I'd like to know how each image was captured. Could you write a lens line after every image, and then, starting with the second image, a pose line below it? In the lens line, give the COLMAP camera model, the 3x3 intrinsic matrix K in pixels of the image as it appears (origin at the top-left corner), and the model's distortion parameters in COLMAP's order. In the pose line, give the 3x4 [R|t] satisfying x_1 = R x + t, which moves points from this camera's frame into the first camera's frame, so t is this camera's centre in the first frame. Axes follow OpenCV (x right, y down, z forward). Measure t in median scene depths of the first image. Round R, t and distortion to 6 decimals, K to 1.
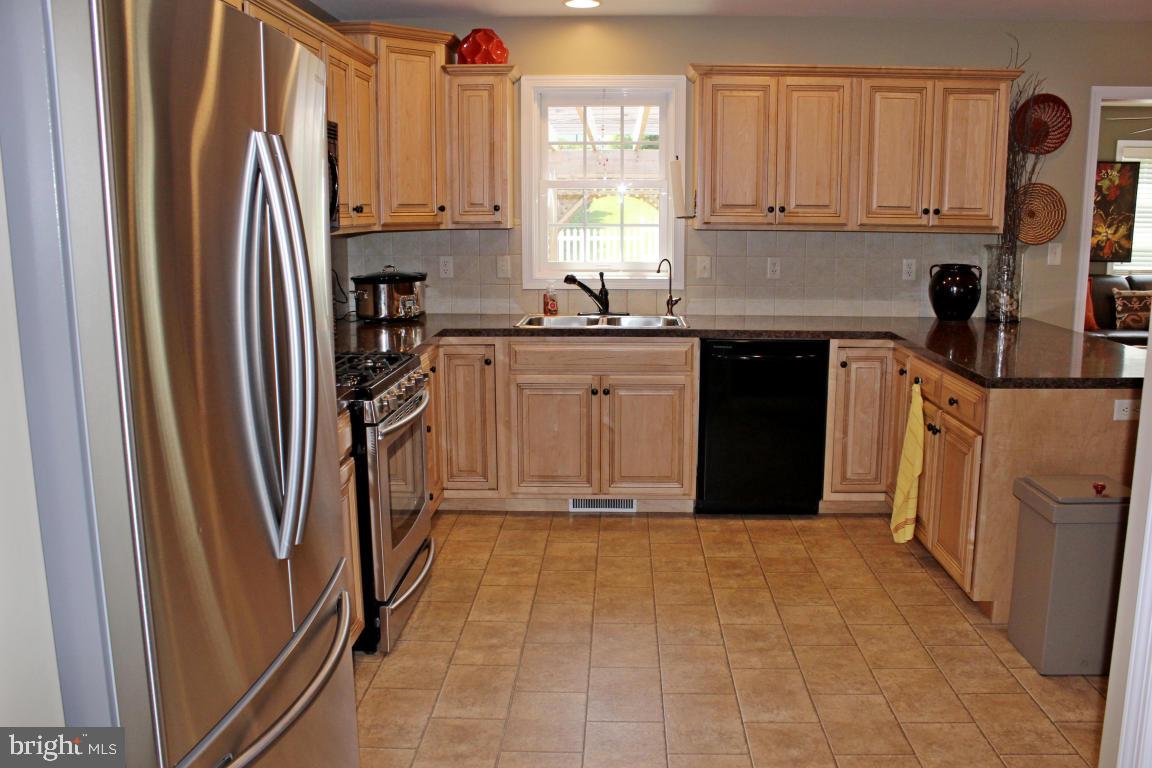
lens RADIAL K [[956.9, 0, 576.0], [0, 956.9, 384.0], [0, 0, 1]] dist [-0.174753, 0.147432]
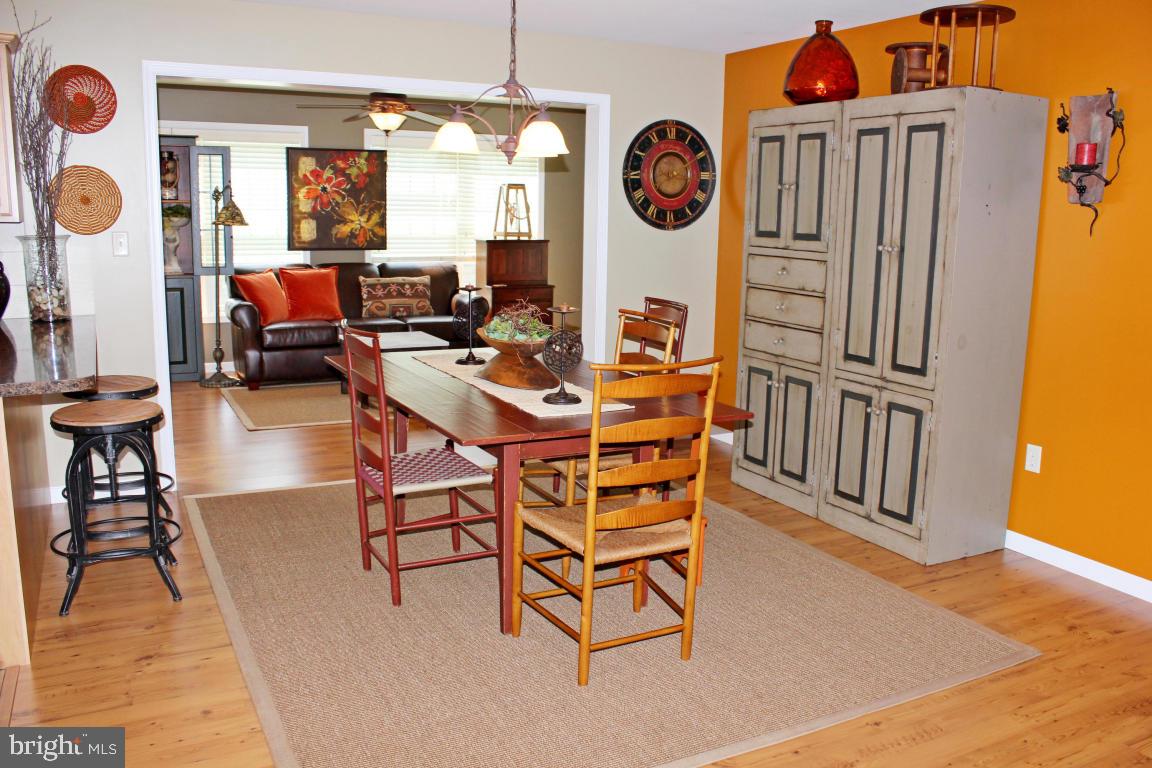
lens RADIAL K [[956.9, 0, 576.0], [0, 956.9, 384.0], [0, 0, 1]] dist [-0.174753, 0.147432]
pose [[0.867296, -0.071105, 0.492689, 0.457533], [0.067820, 0.997395, 0.024560, 0.004163], [-0.493152, 0.012114, 0.869859, -0.009834]]
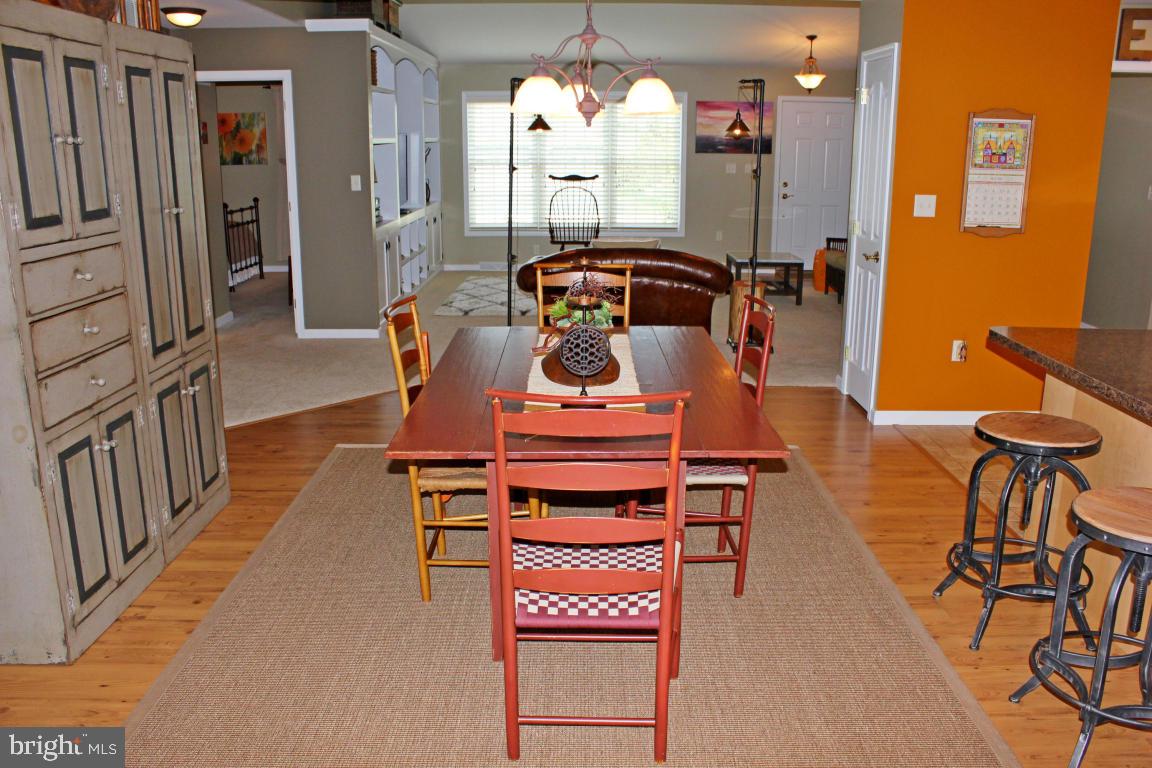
lens RADIAL K [[956.9, 0, 576.0], [0, 956.9, 384.0], [0, 0, 1]] dist [-0.174753, 0.147432]
pose [[-0.999120, 0.005813, -0.041538, 1.077534], [-0.012050, 0.908820, 0.417015, -0.437799], [0.040175, 0.417148, -0.907950, 2.193373]]
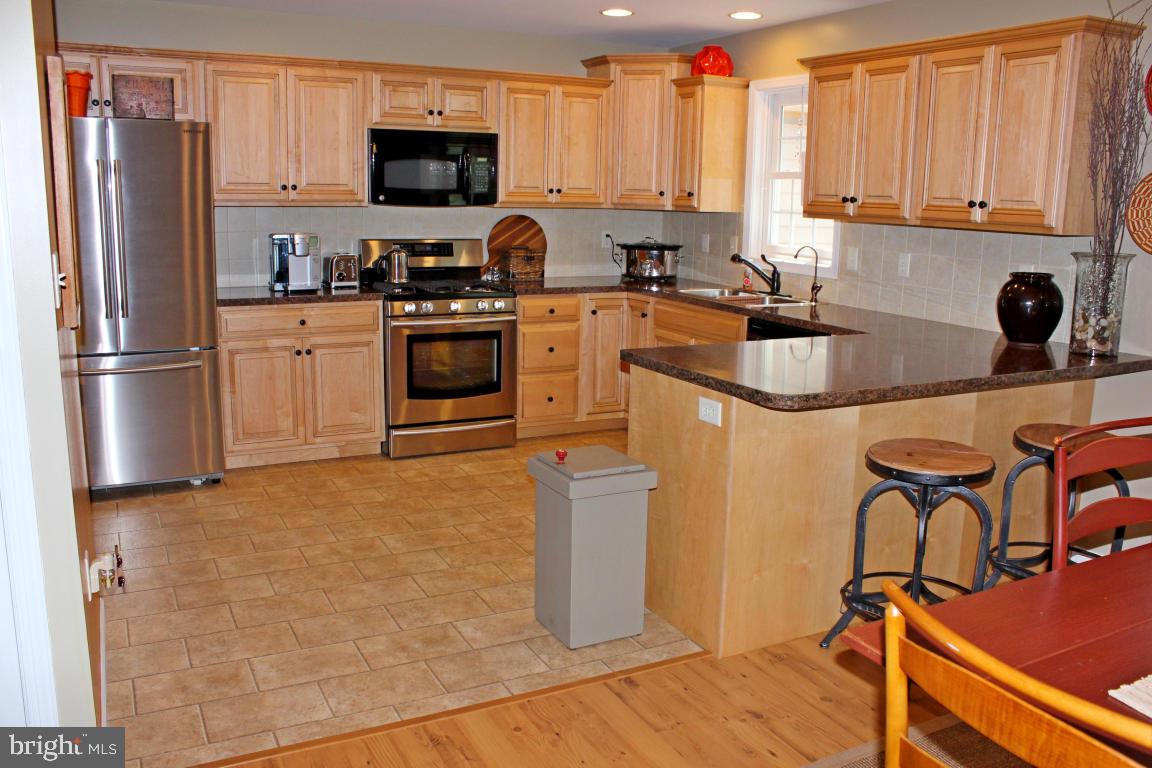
lens RADIAL K [[940.6, 0, 576.0], [0, 940.6, 384.0], [0, 0, 1]] dist [-0.199450, 0.134828]
pose [[0.495475, 0.182048, -0.849331, 0.857735], [-0.172881, 0.978897, 0.108965, -0.049049], [0.851244, 0.092844, 0.516492, 0.270006]]
